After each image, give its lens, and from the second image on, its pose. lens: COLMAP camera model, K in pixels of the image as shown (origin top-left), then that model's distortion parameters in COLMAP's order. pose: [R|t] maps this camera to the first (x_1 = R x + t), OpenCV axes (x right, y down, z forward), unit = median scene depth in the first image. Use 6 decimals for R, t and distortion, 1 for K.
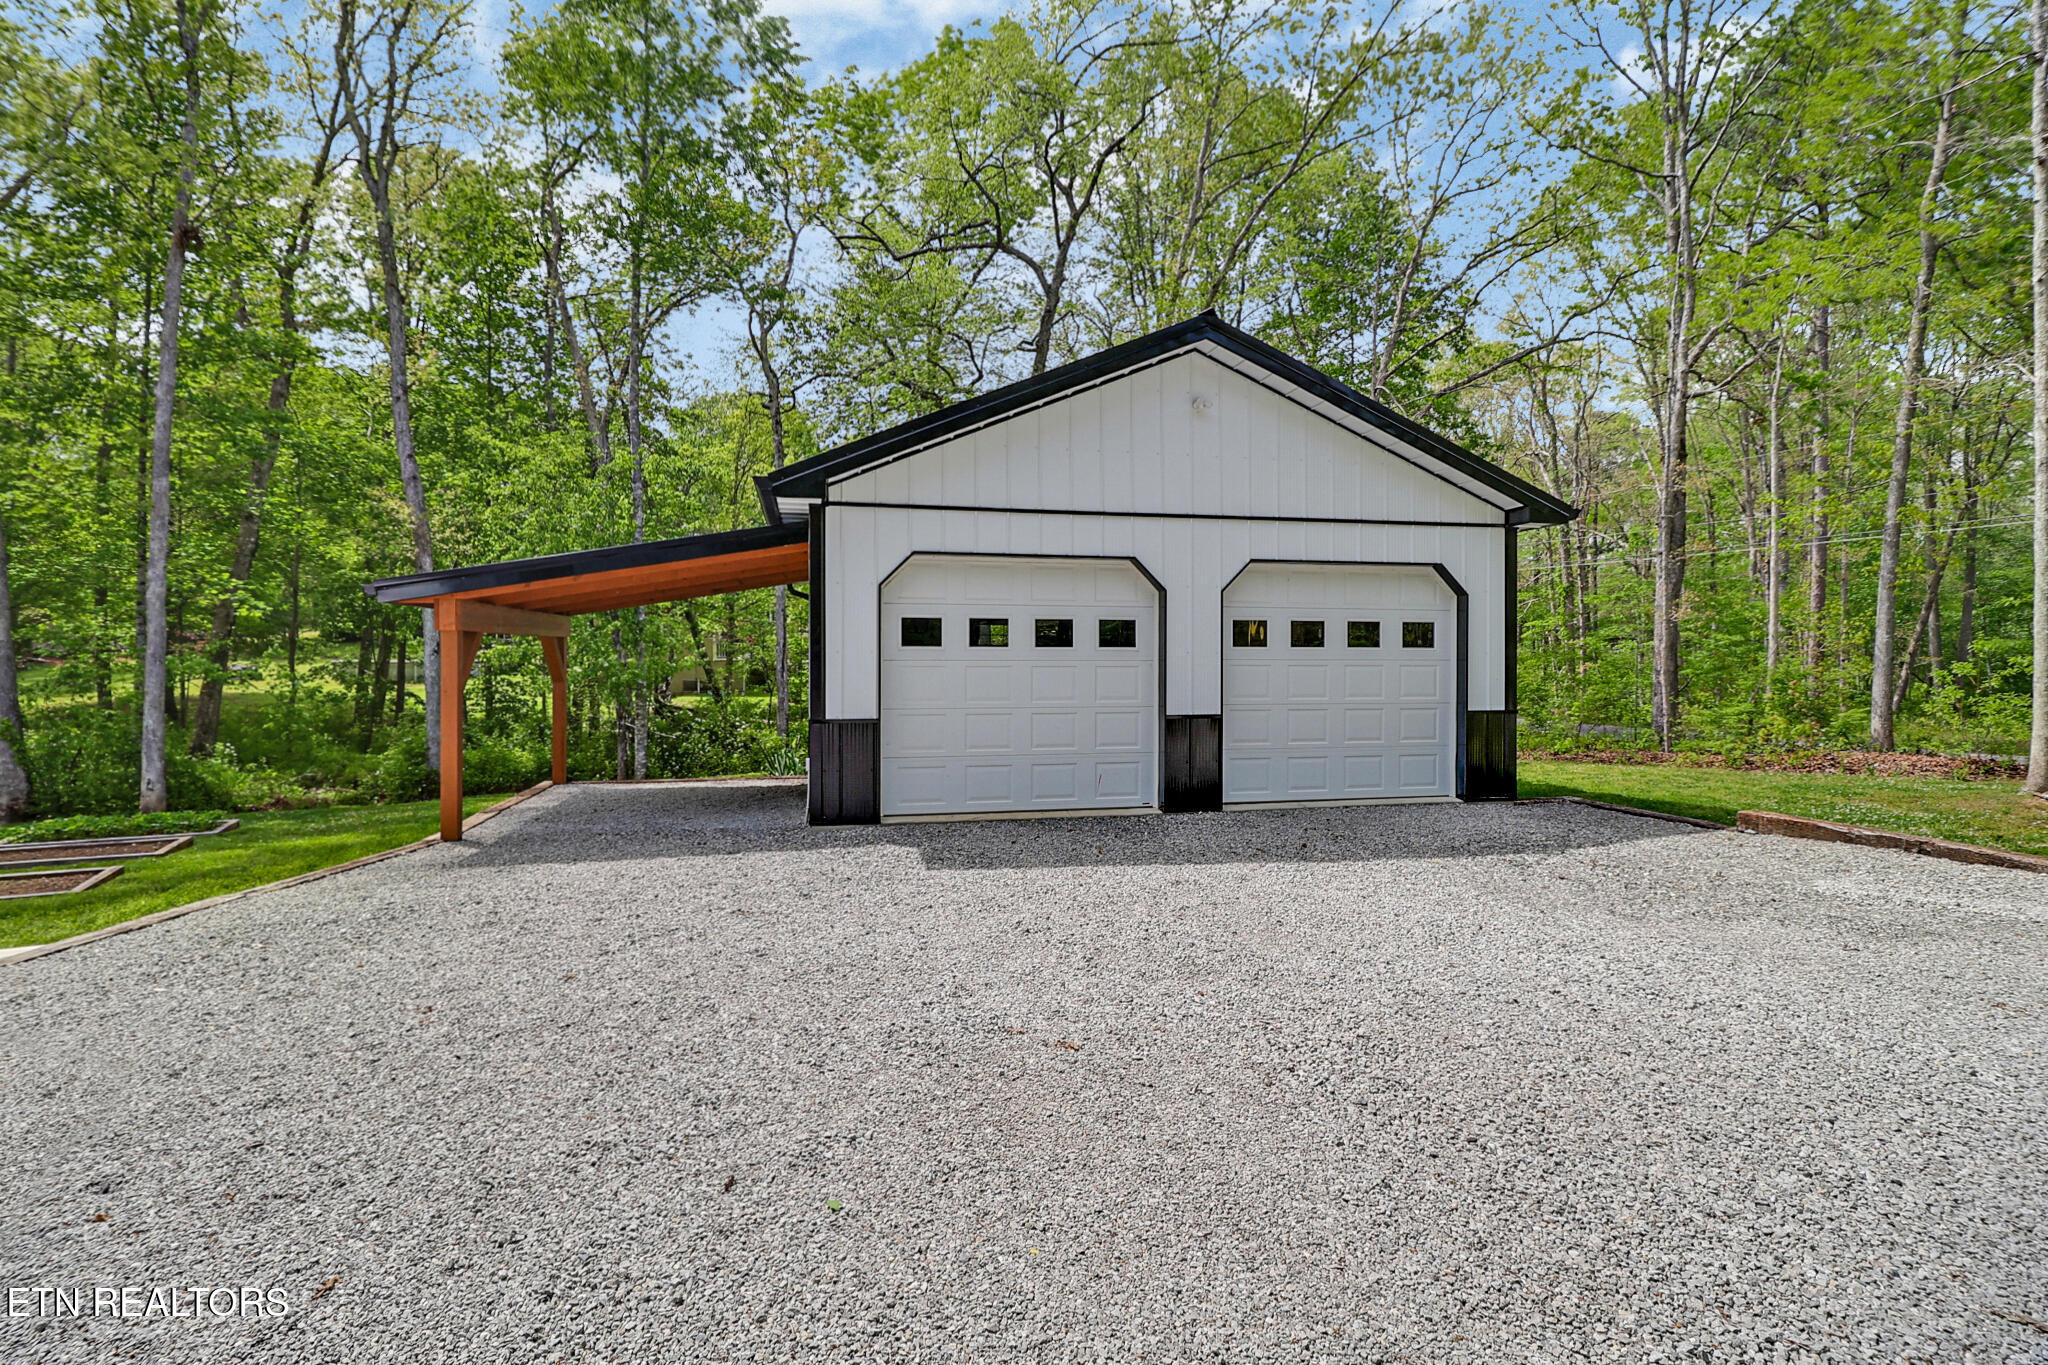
lens RADIAL K [[947.0, 0, 999.3], [0, 947.0, 652.3], [0, 0, 1]] dist [-0.009745, -0.004700]
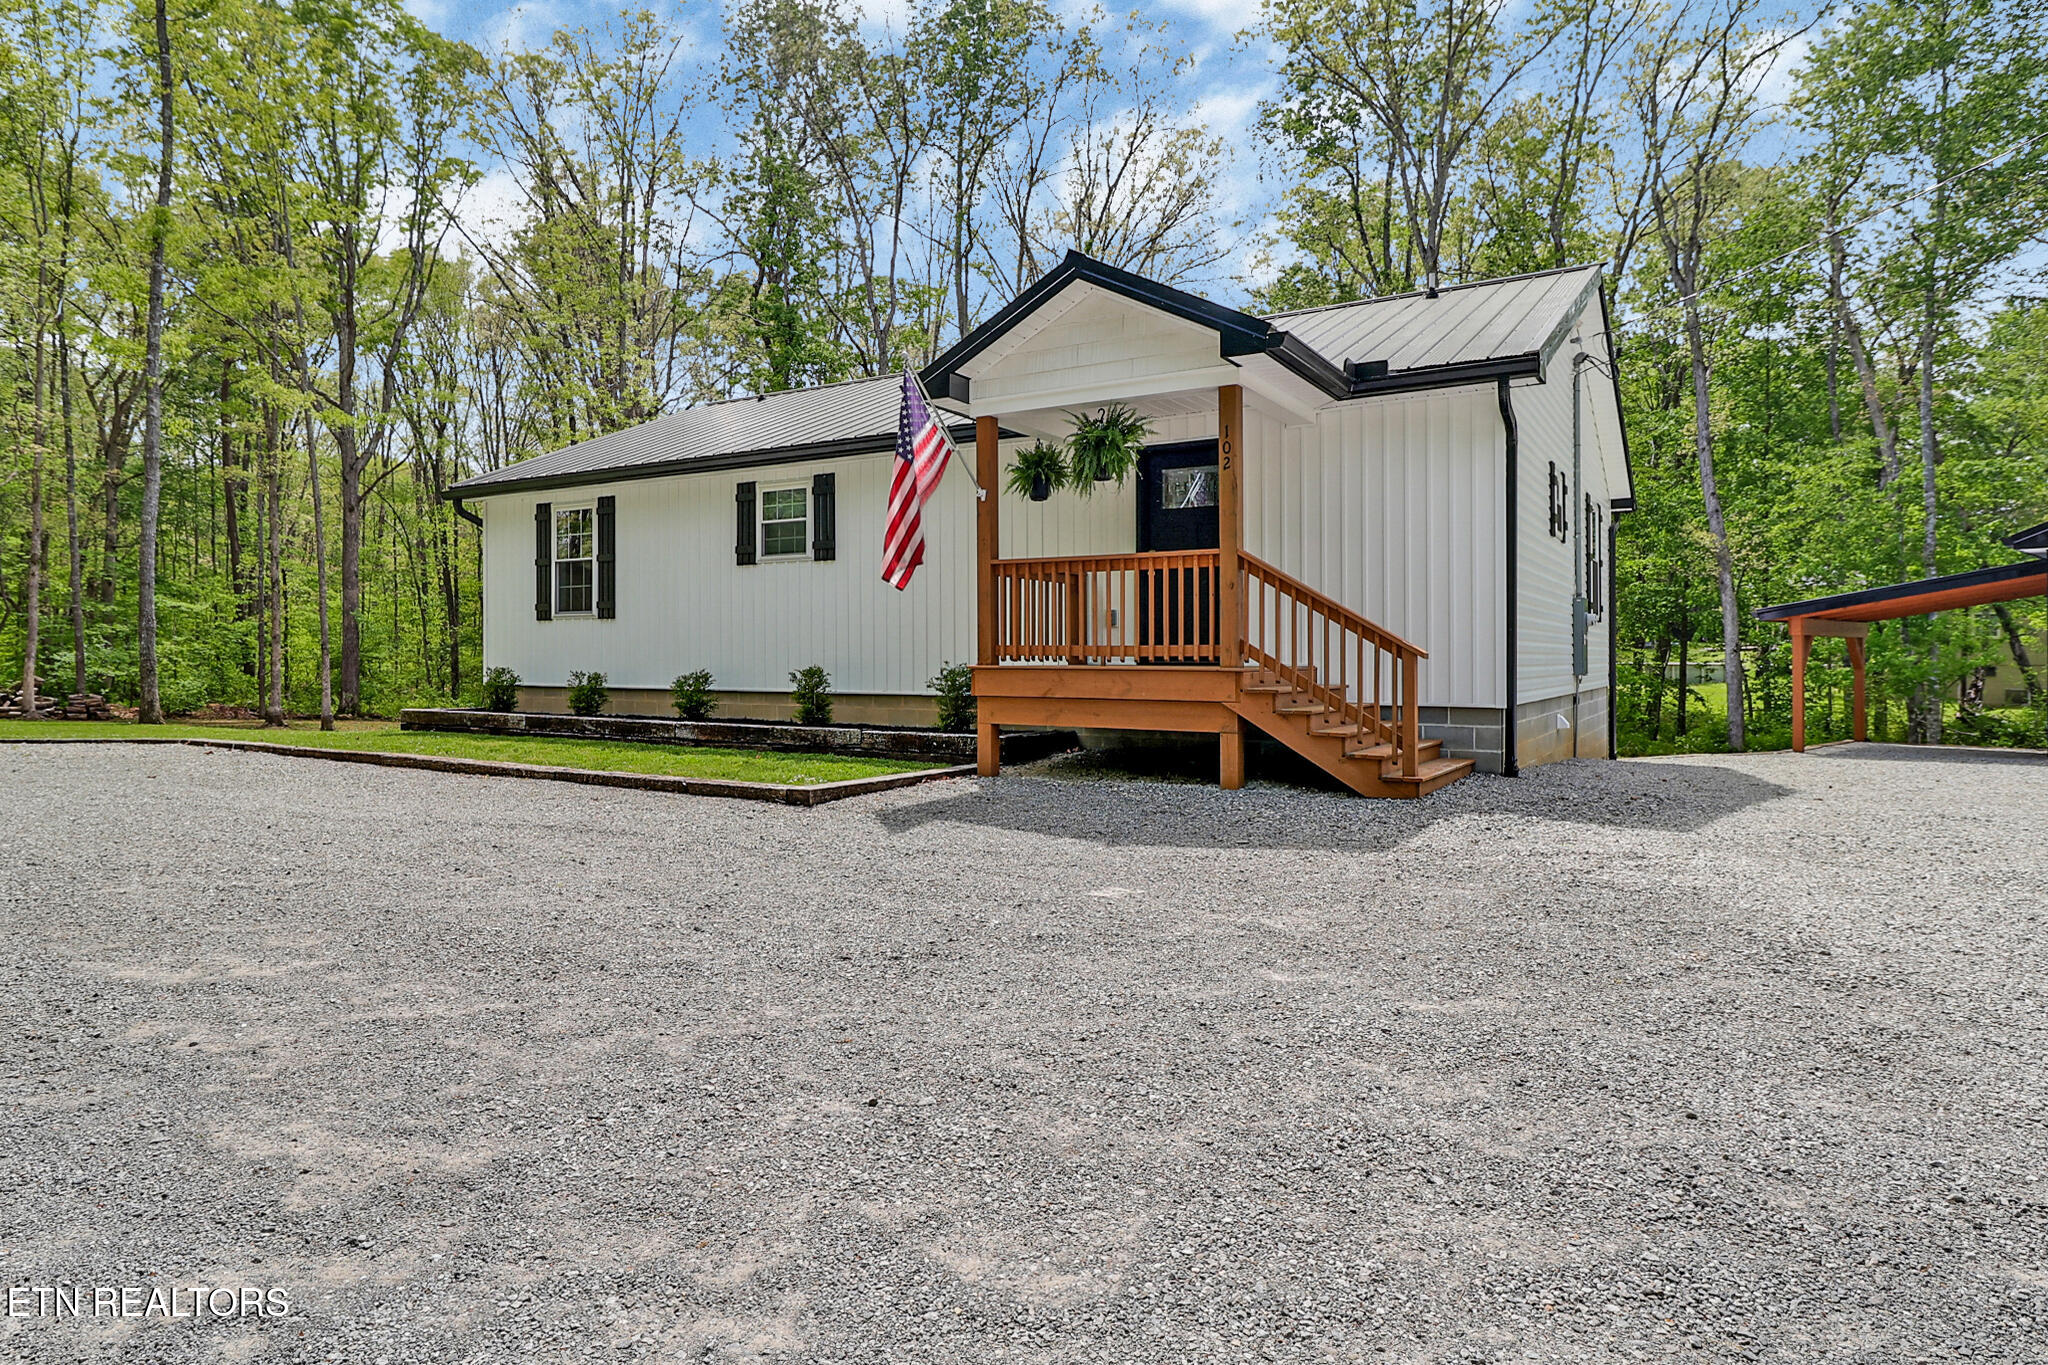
lens RADIAL K [[1193.2, 0, 1019.5], [0, 1193.2, 650.7], [0, 0, 1]] dist [-0.005821, 0.002769]
pose [[0.514052, -0.004420, -0.857747, 0.521587], [-0.001619, 0.999980, -0.006123, 0.020600], [0.857757, 0.004536, 0.514035, -1.234568]]
